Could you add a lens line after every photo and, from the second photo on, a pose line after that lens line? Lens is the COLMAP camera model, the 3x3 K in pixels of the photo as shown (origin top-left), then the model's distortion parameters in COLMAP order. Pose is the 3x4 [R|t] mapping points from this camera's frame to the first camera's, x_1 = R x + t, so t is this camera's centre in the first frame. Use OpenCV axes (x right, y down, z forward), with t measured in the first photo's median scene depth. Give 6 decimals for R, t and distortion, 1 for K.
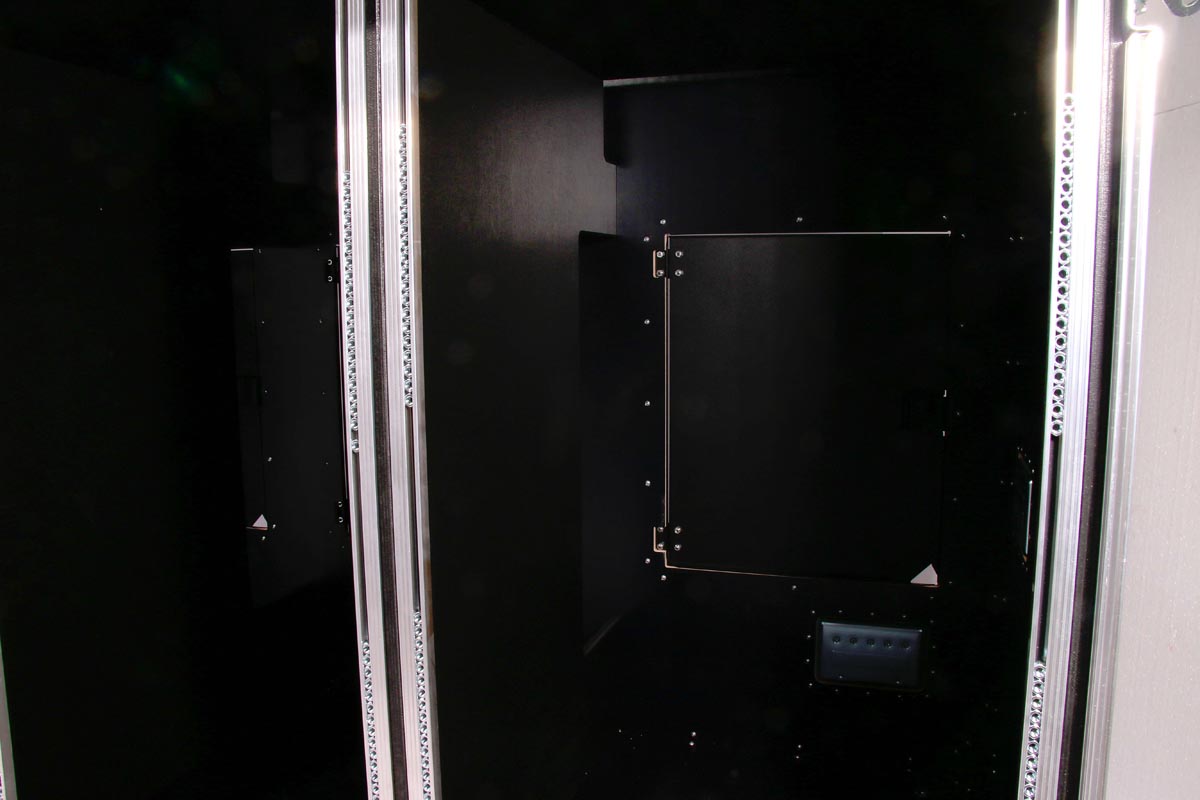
lens RADIAL K [[949.6, 0, 578.1], [0, 949.6, 422.9], [0, 0, 1]] dist [-0.128245, 0.000236]
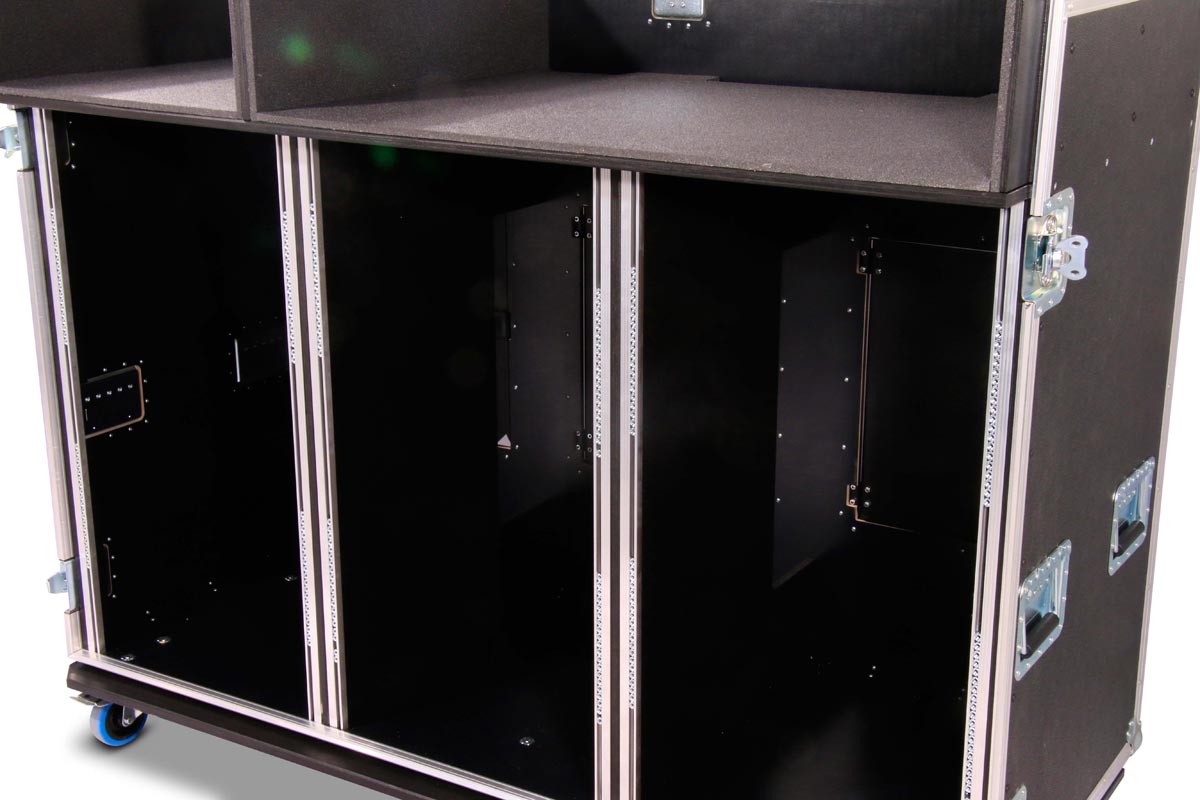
lens RADIAL K [[1665.6, 0, 578.5], [0, 1665.6, 416.4], [0, 0, 1]] dist [0.046502, 0.000000]
pose [[0.972189, 0.076058, -0.221503, 0.204772], [-0.038841, 0.985061, 0.167767, -0.296953], [0.230954, -0.154498, 0.960620, -0.996701]]
